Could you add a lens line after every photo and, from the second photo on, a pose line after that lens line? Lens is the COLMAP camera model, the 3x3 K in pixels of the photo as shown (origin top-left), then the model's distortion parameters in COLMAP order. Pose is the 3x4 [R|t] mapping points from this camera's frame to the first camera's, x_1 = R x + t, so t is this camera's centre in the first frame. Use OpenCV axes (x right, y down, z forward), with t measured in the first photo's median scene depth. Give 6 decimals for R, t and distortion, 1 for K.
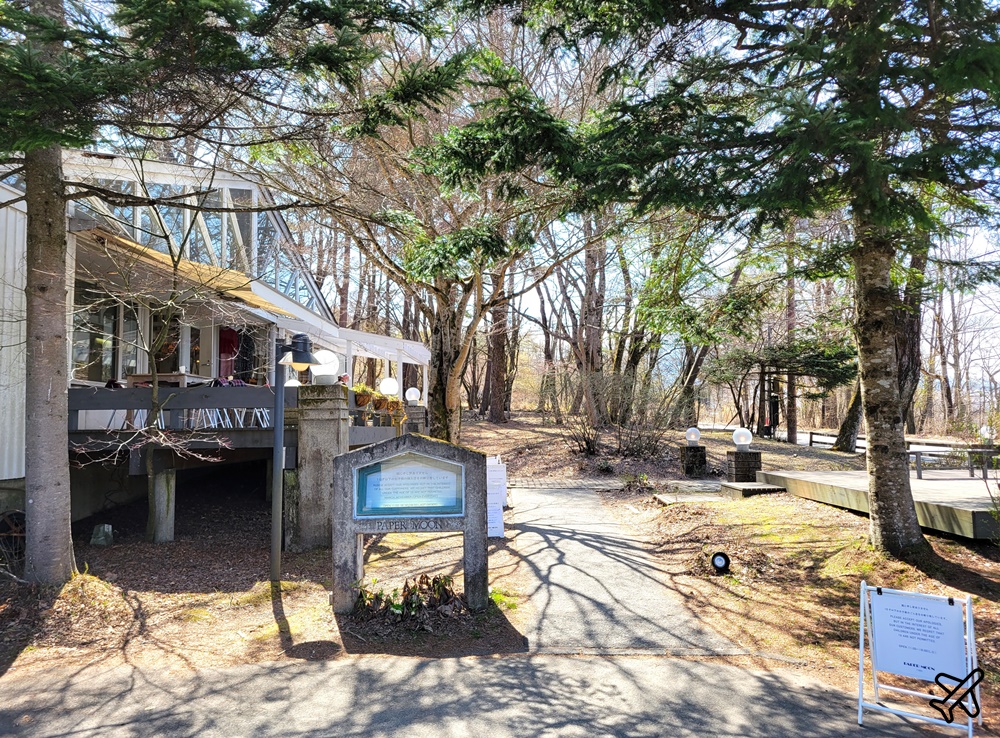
lens RADIAL K [[769.8, 0, 498.9], [0, 769.8, 370.2], [0, 0, 1]] dist [0.034716, -0.004576]
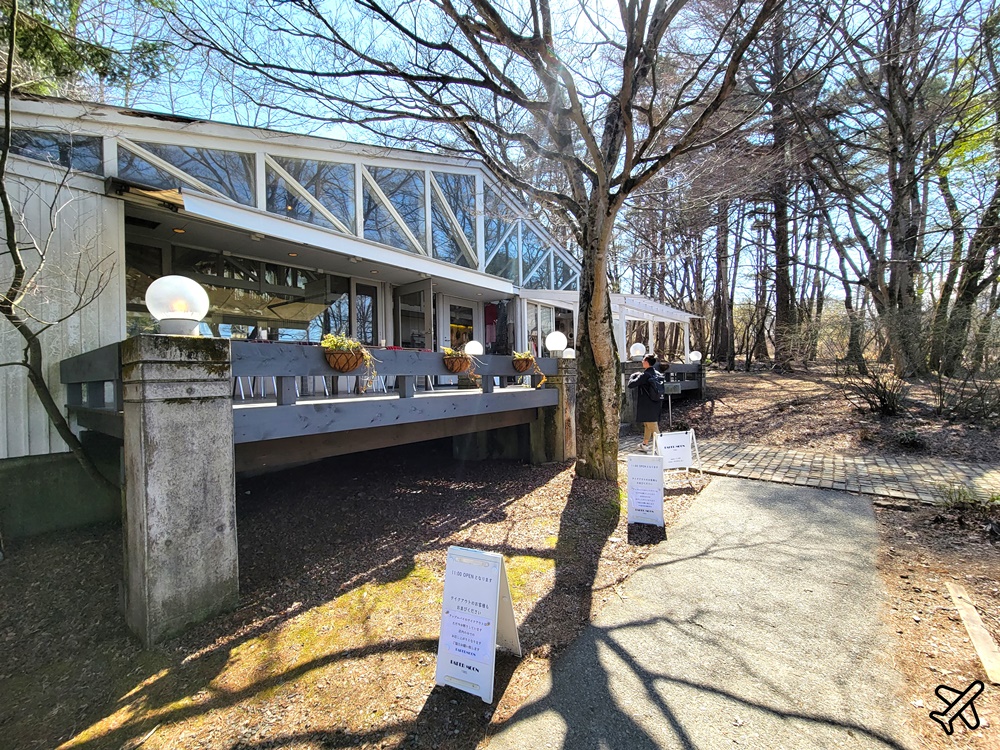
lens RADIAL K [[409.0, 0, 504.3], [0, 409.0, 377.1], [0, 0, 1]] dist [-0.009979, -0.000103]
pose [[0.778952, -0.013074, -0.626947, 0.071654], [0.064209, 0.996191, 0.059002, 0.020993], [0.623788, -0.086216, 0.776824, 0.426589]]
